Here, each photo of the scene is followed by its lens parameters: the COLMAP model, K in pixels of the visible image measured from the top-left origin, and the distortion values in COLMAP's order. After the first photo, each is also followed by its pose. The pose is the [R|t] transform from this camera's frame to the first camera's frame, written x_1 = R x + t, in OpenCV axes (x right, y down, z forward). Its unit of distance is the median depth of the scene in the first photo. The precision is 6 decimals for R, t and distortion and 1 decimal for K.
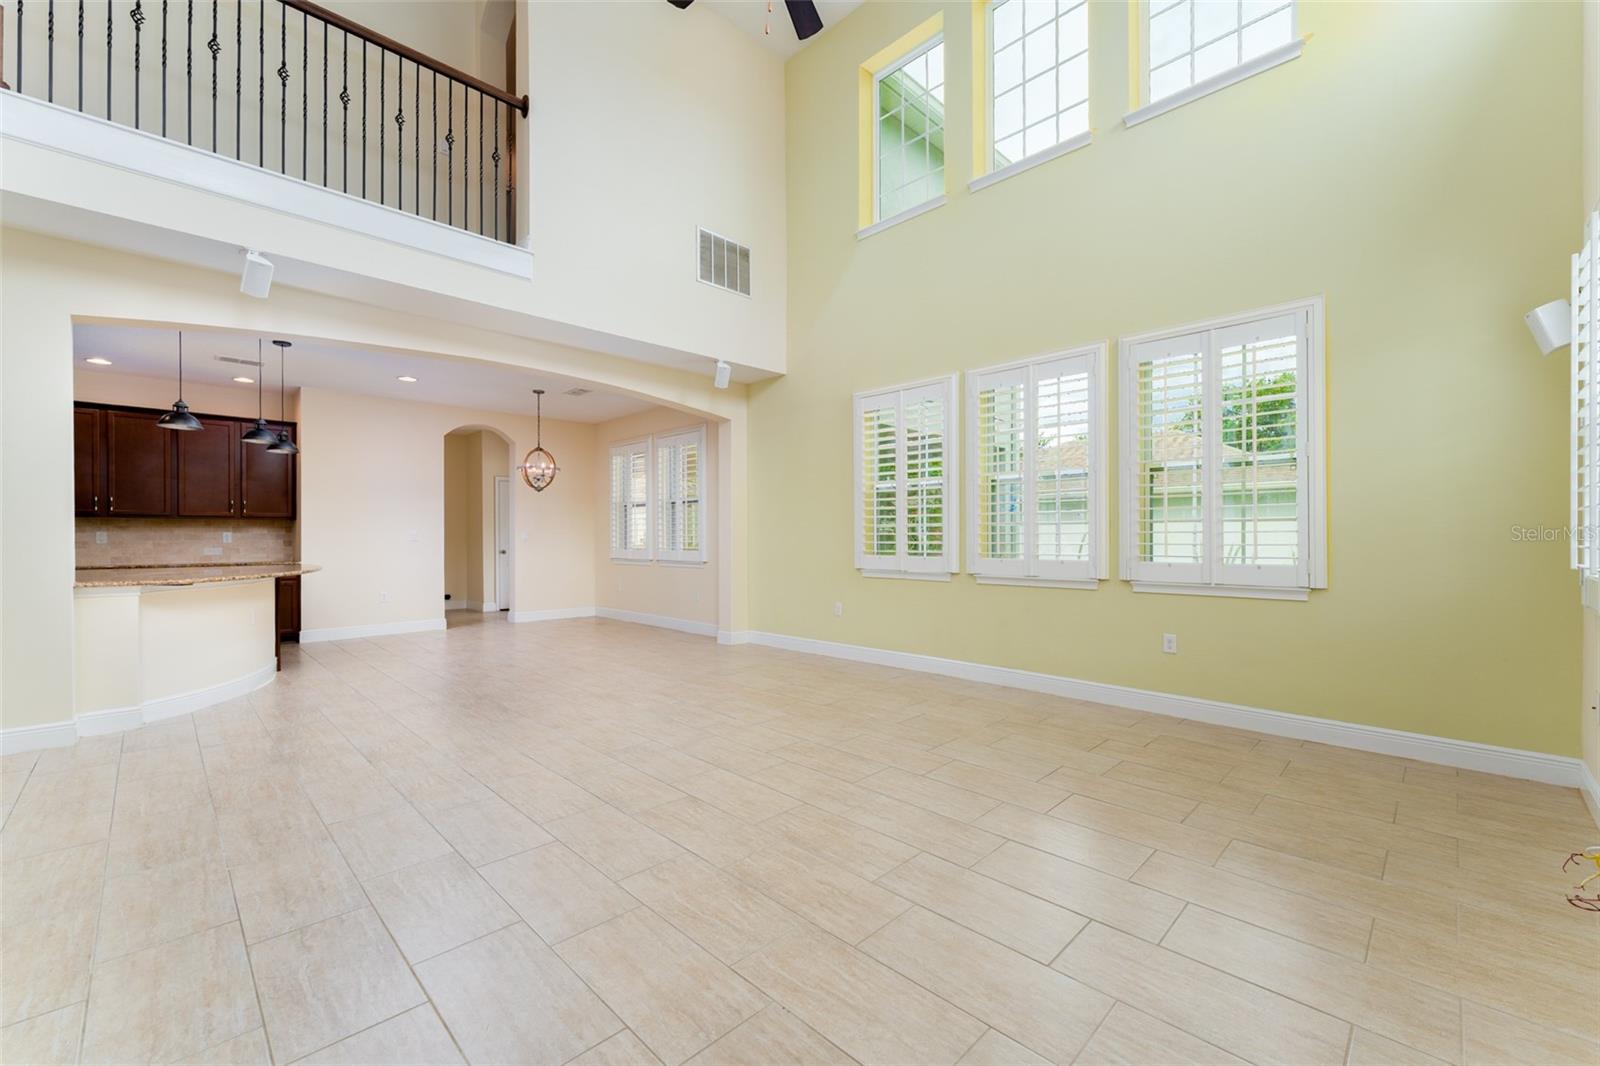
lens RADIAL K [[651.0, 0, 794.5], [0, 651.0, 539.2], [0, 0, 1]] dist [0.001268, 0.000010]
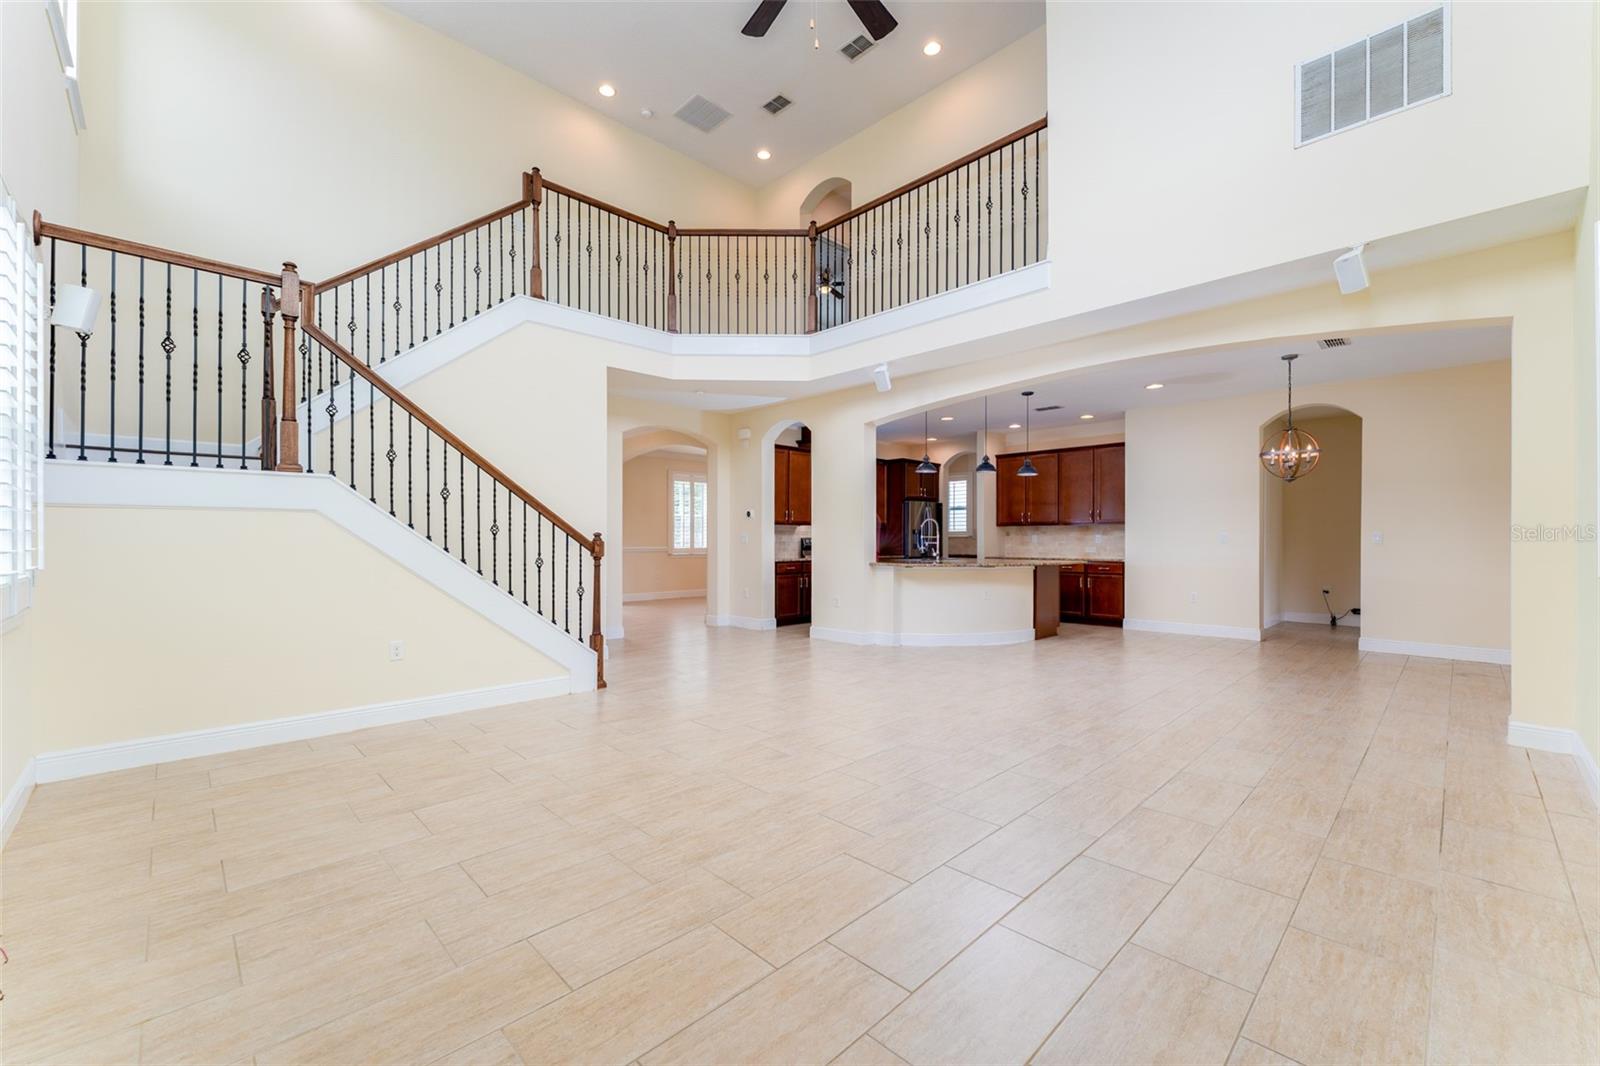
lens RADIAL K [[647.0, 0, 799.7], [0, 647.0, 546.7], [0, 0, 1]] dist [-0.010248, 0.000161]
pose [[-0.002263, 0.014005, -0.999899, 0.536910], [-0.005338, 0.999888, 0.014017, -0.002514], [0.999983, 0.005369, -0.002188, 0.538815]]
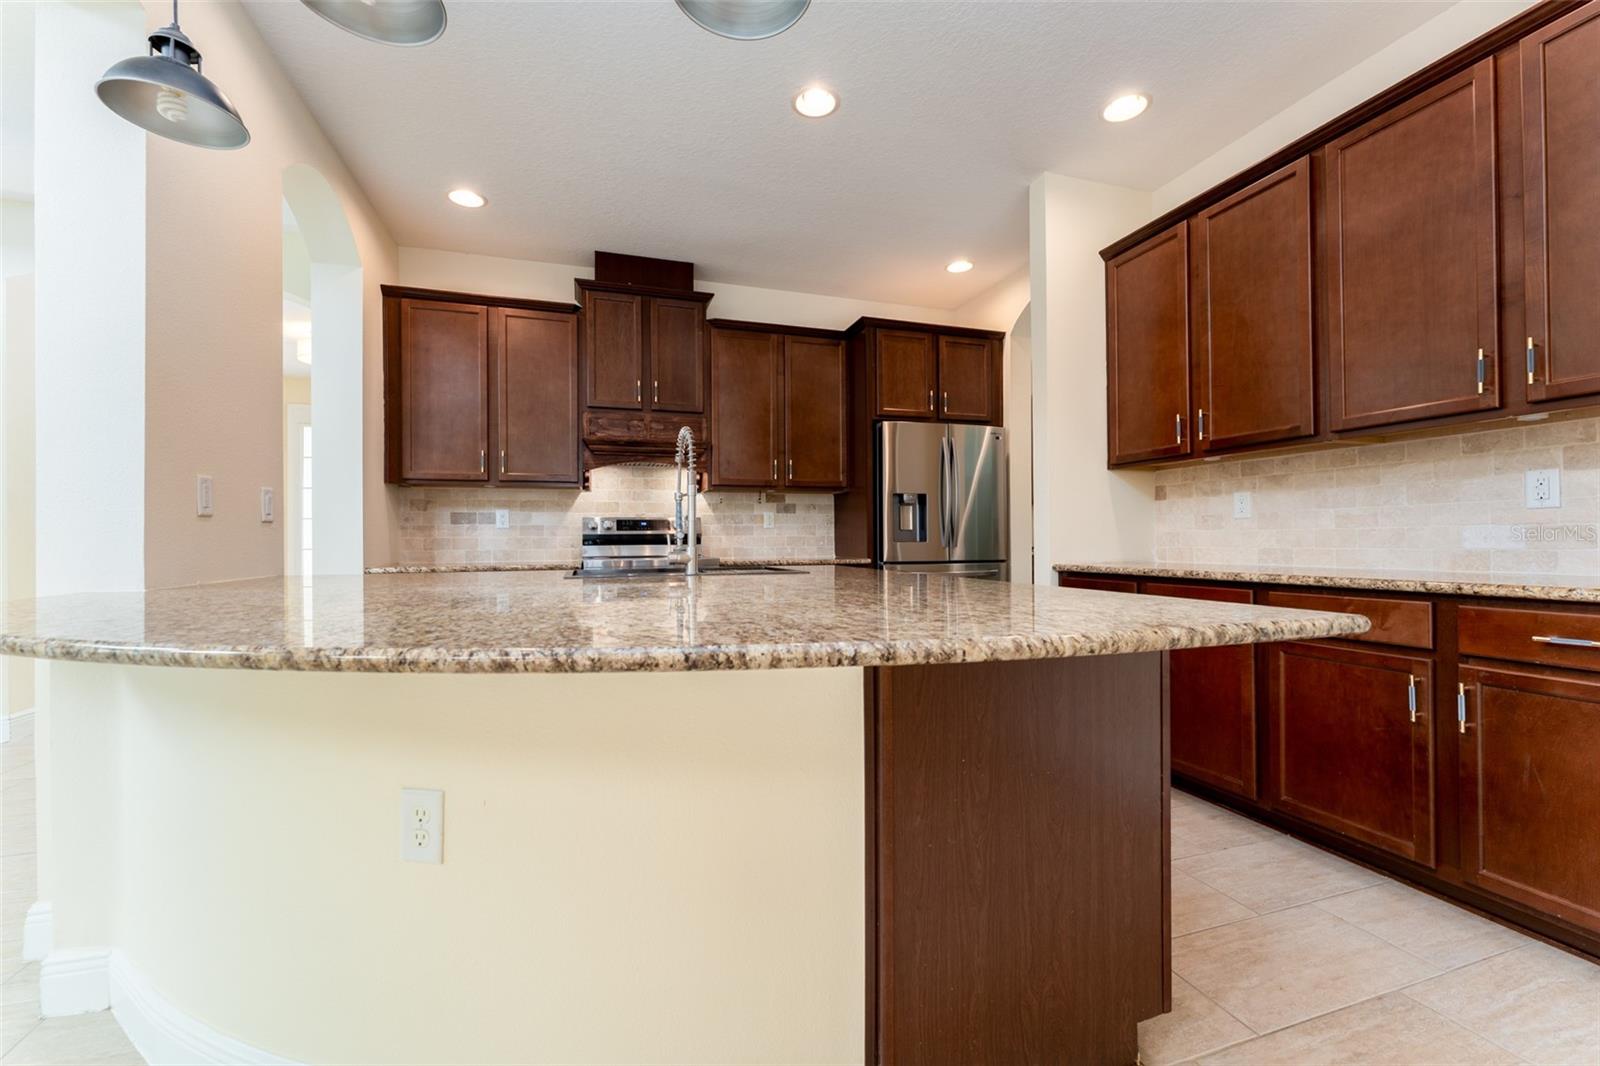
lens RADIAL K [[667.4, 0, 800.0], [0, 667.4, 533.0], [0, 0, 1]] dist [0.000581, -0.000061]
pose [[-0.448370, 0.002535, -0.893845, -0.623426], [0.006537, 0.999979, -0.000443, 0.017936], [0.893824, -0.006041, -0.448377, 1.109050]]
